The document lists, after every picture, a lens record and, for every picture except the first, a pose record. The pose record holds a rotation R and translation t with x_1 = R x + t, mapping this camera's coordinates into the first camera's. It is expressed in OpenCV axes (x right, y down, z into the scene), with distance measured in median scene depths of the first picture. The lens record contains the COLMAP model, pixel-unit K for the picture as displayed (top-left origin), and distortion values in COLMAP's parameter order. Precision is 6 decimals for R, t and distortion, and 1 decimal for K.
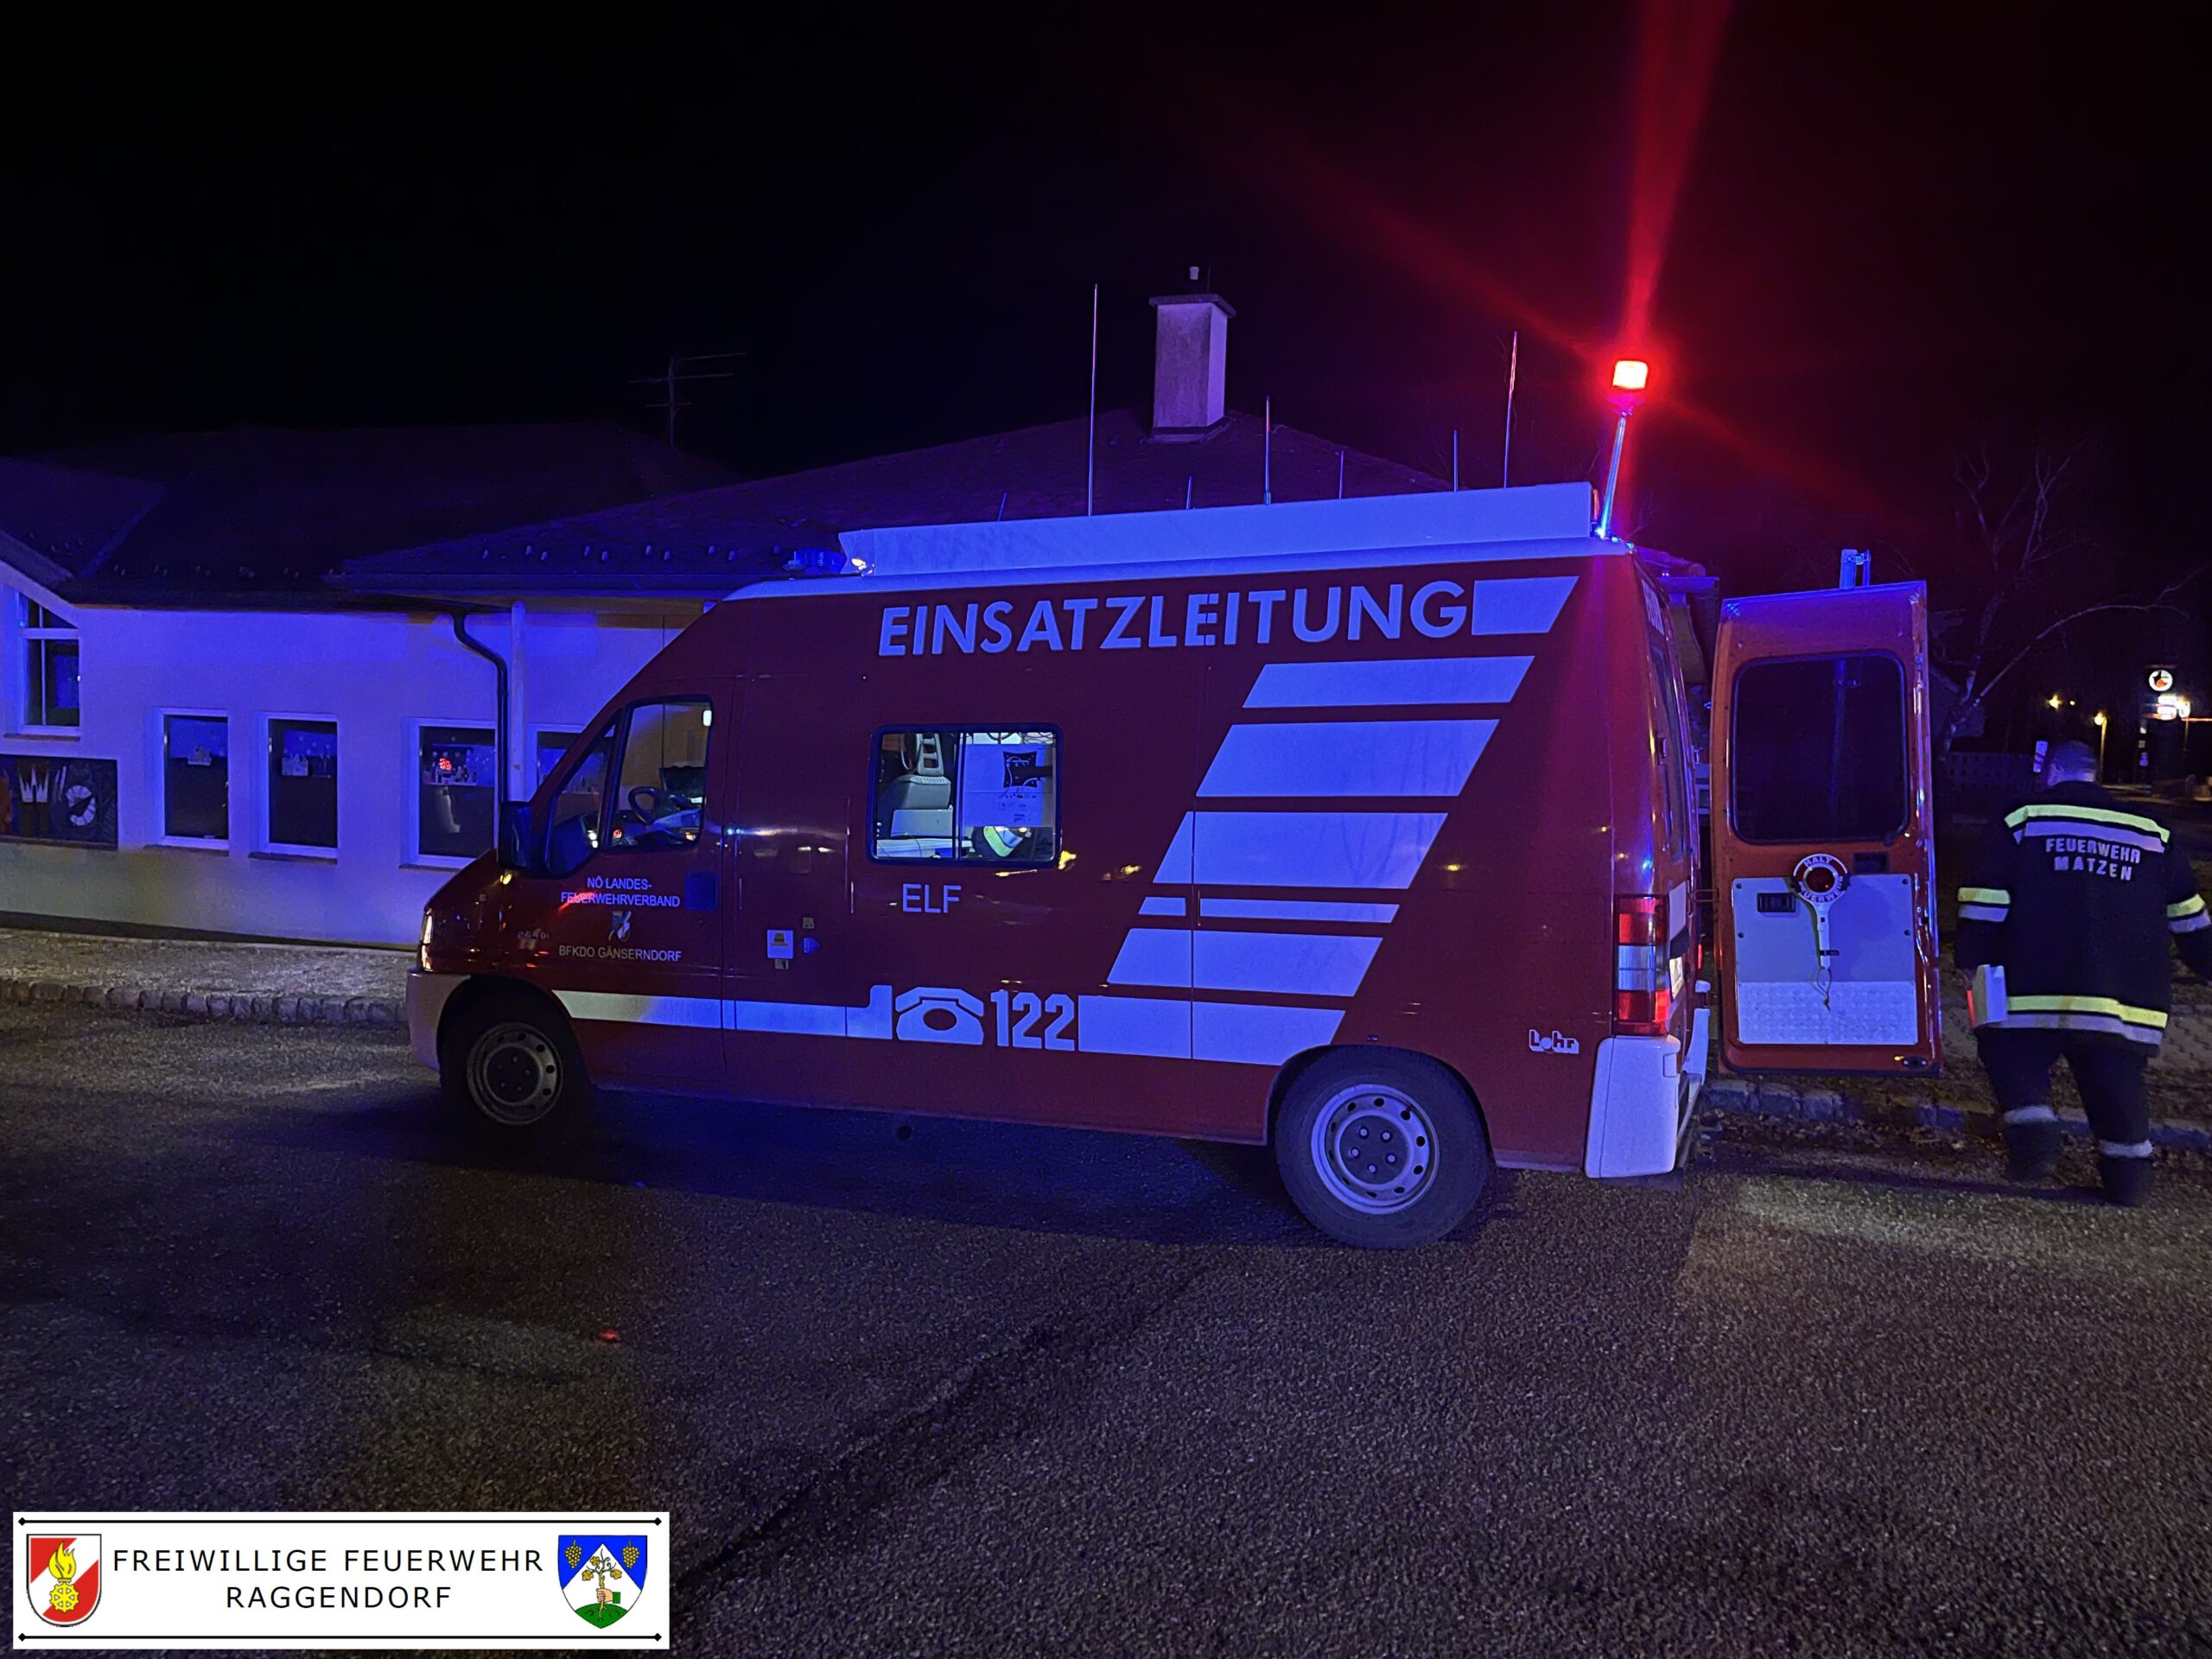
lens RADIAL K [[1676.1, 0, 1111.4], [0, 1676.1, 874.7], [0, 0, 1]] dist [0.005345, -0.037714]
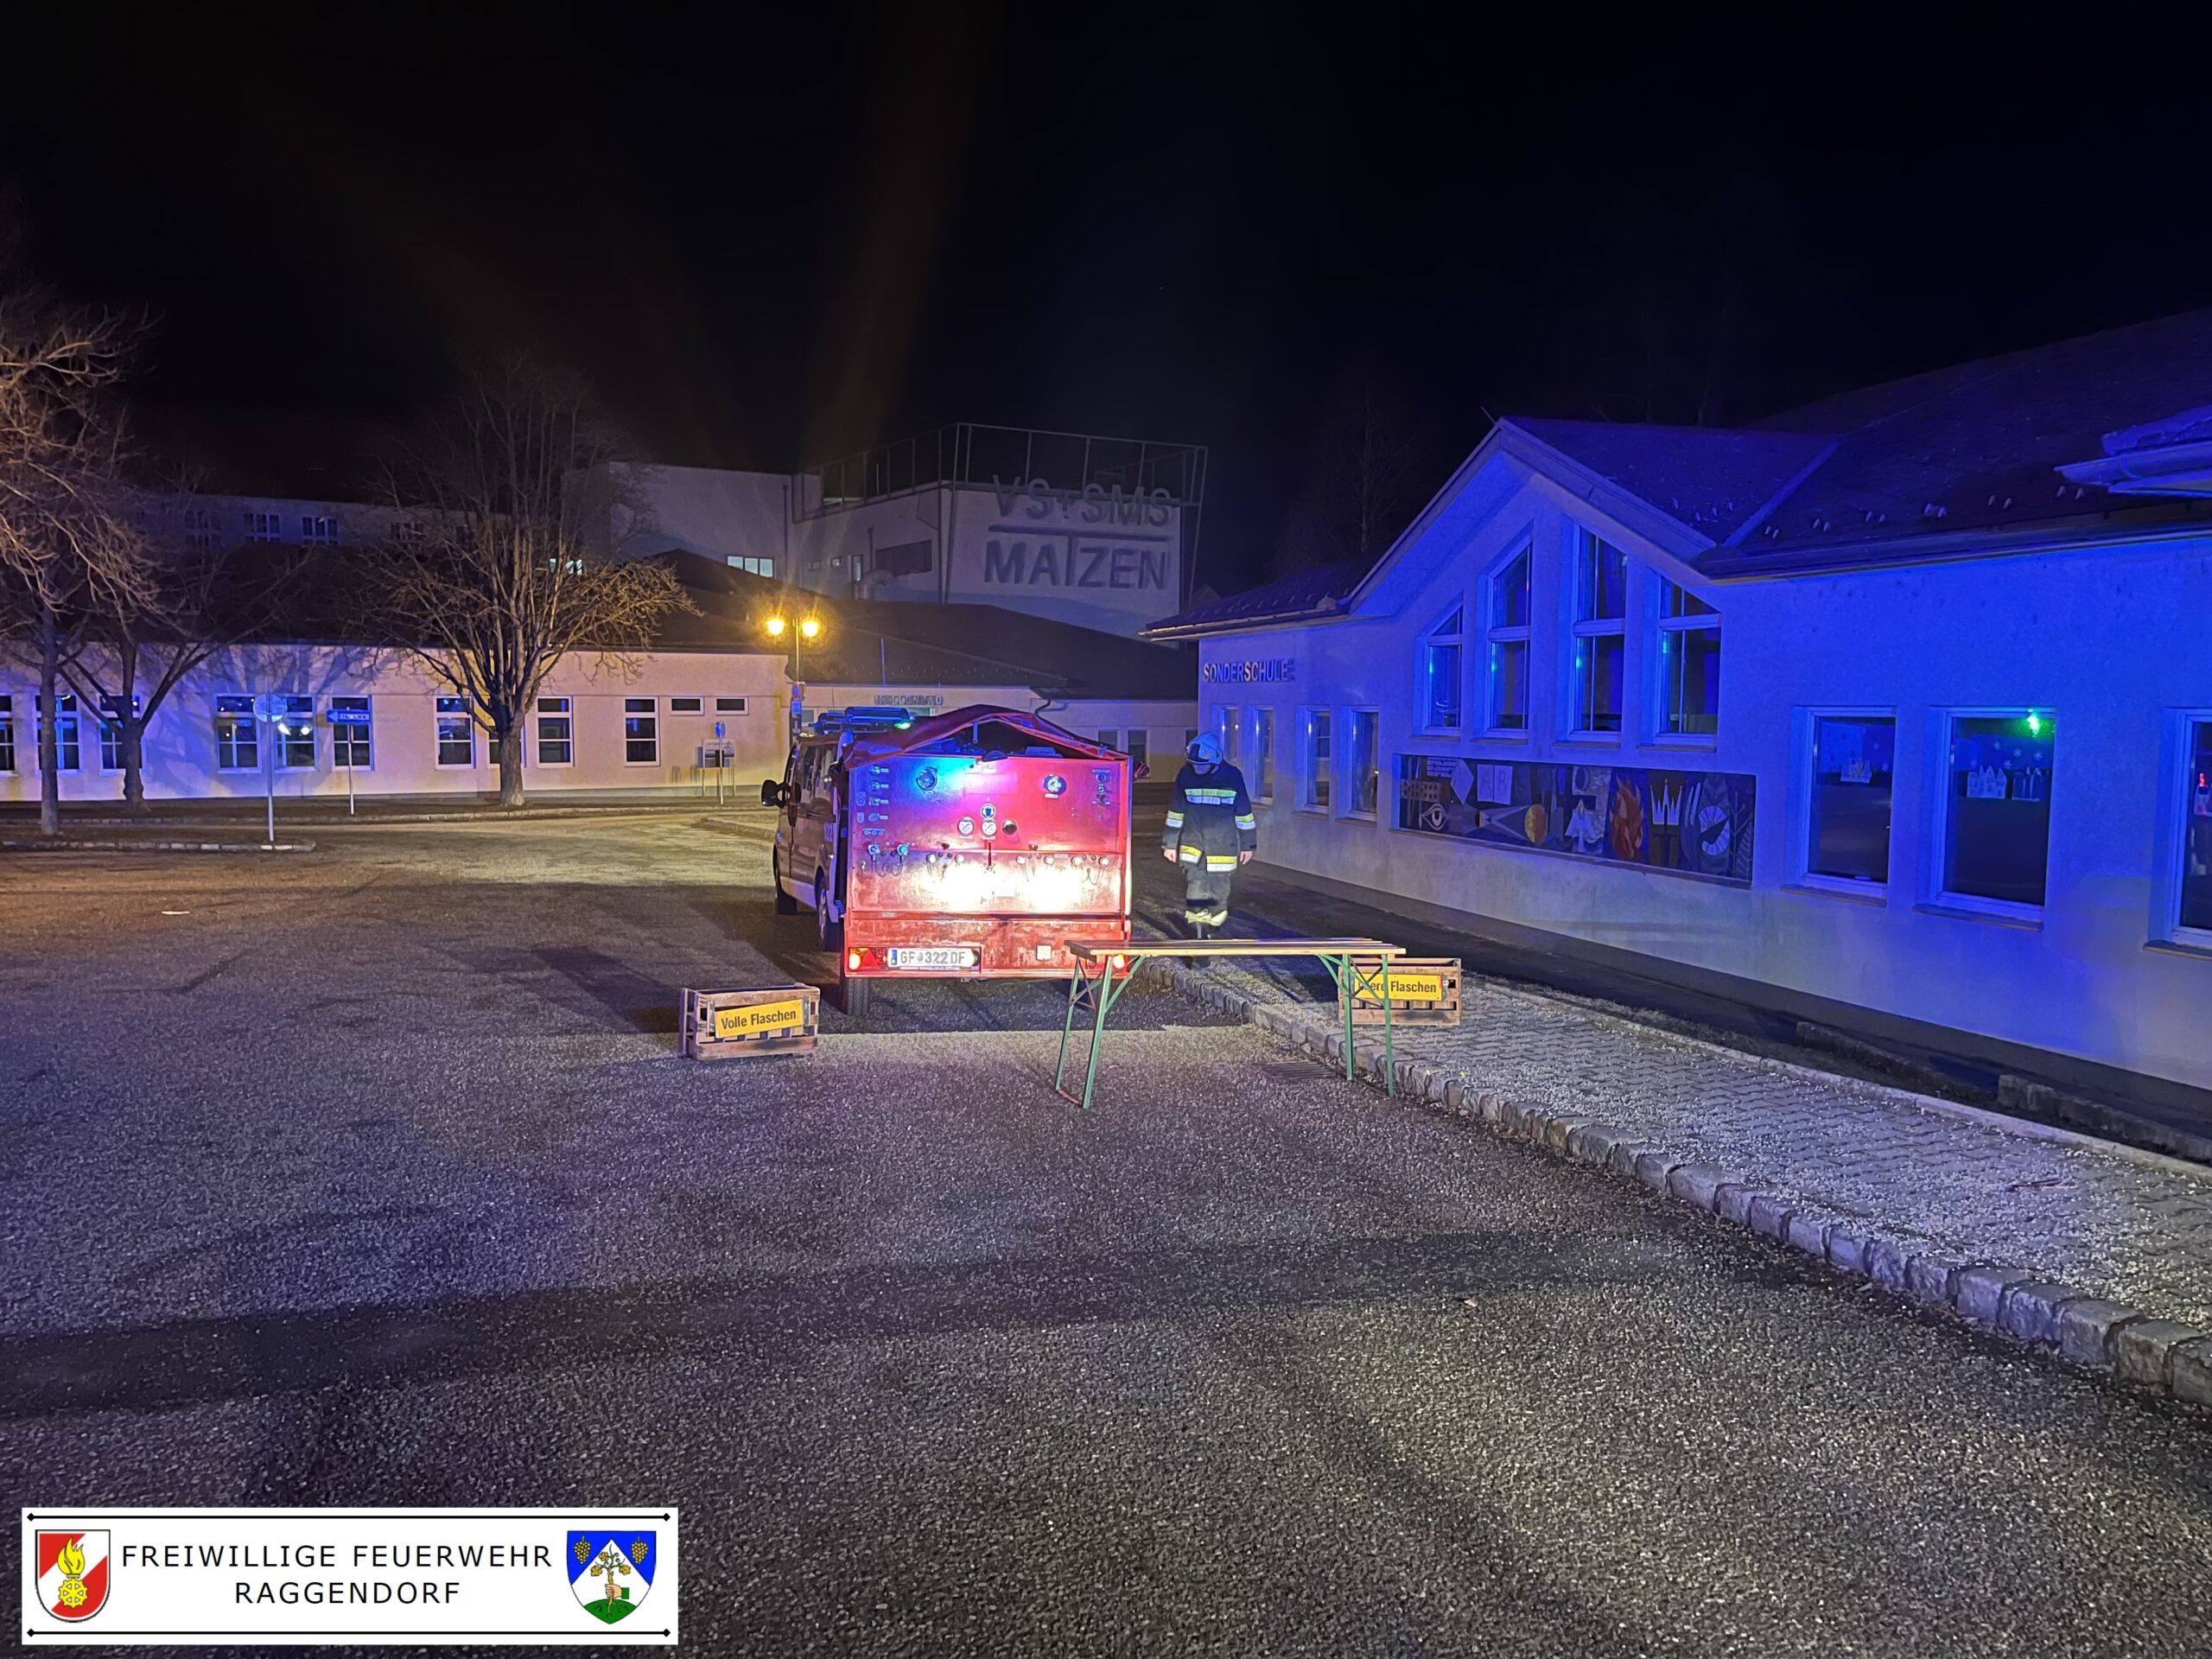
lens RADIAL K [[1676.1, 0, 1111.4], [0, 1676.1, 874.7], [0, 0, 1]] dist [0.005345, -0.037714]
pose [[0.603617, 0.046256, -0.795932, -0.148035], [-0.050397, 0.998533, 0.019811, -0.022396], [0.795680, 0.028154, 0.605062, 0.282910]]
